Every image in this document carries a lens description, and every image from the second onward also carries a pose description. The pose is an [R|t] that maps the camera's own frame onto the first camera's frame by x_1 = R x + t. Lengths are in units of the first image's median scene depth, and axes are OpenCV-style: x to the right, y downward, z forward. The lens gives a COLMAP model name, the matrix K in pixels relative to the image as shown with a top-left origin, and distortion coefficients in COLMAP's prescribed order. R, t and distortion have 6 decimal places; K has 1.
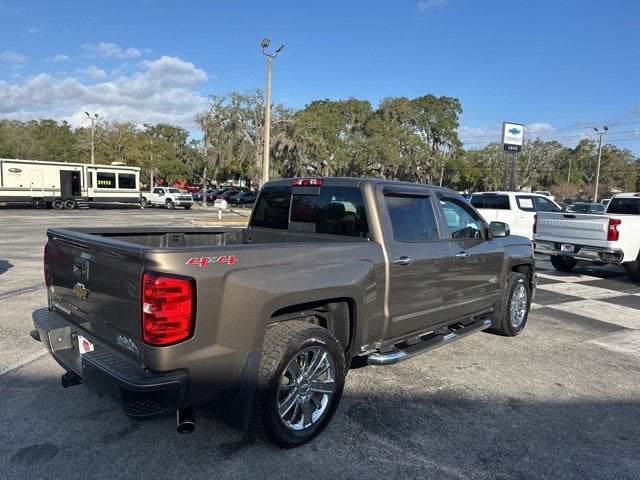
lens RADIAL K [[453.0, 0, 322.9], [0, 453.0, 236.7], [0, 0, 1]] dist [0.028360, -0.034125]
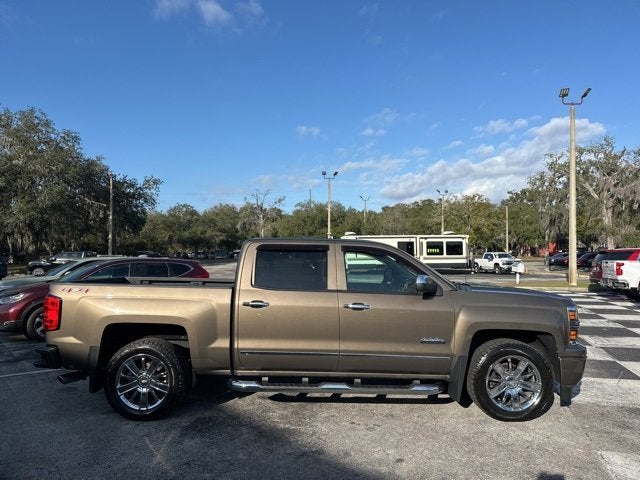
lens RADIAL K [[453.0, 0, 317.0], [0, 453.0, 240.5], [0, 0, 1]] dist [0.028360, -0.034125]
pose [[0.684288, -0.061089, -0.726648, 0.139008], [-0.039333, 0.991942, -0.120431, 0.002488], [0.728150, 0.110991, 0.676371, 0.032655]]
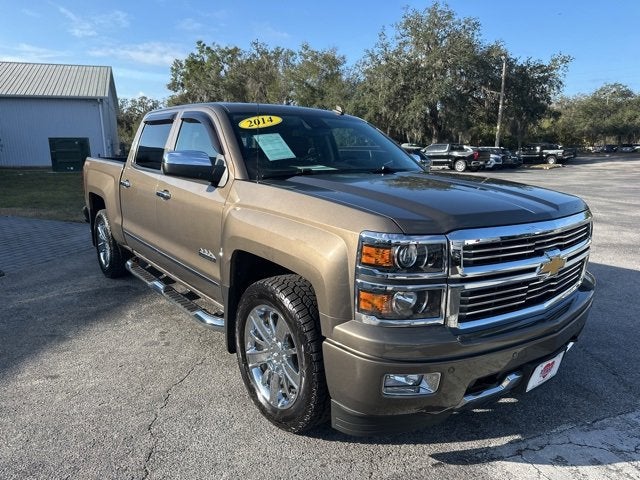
lens RADIAL K [[453.0, 0, 311.9], [0, 453.0, 243.8], [0, 0, 1]] dist [0.028360, -0.034125]
pose [[-0.165348, 0.161395, -0.972940, 0.144070], [-0.090889, 0.979827, 0.177984, -0.005169], [0.982038, 0.117858, -0.147344, 0.191787]]
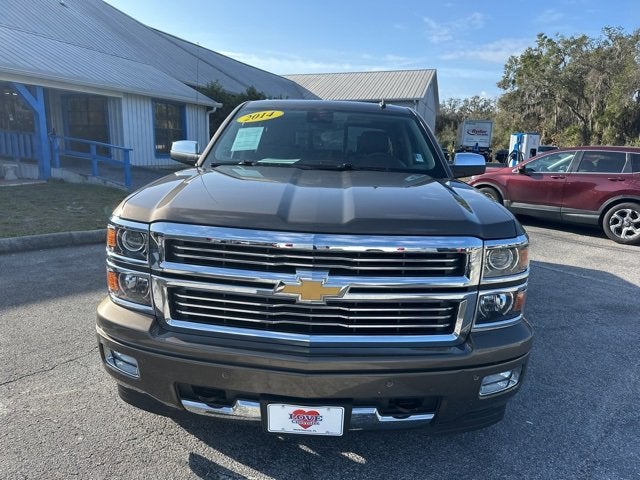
lens RADIAL K [[453.0, 0, 313.2], [0, 453.0, 238.9], [0, 0, 1]] dist [0.028360, -0.034125]
pose [[-0.751656, 0.073041, -0.655498, 0.106976], [-0.117423, 0.963152, 0.241971, -0.012252], [0.649019, 0.258849, -0.715382, 0.255638]]
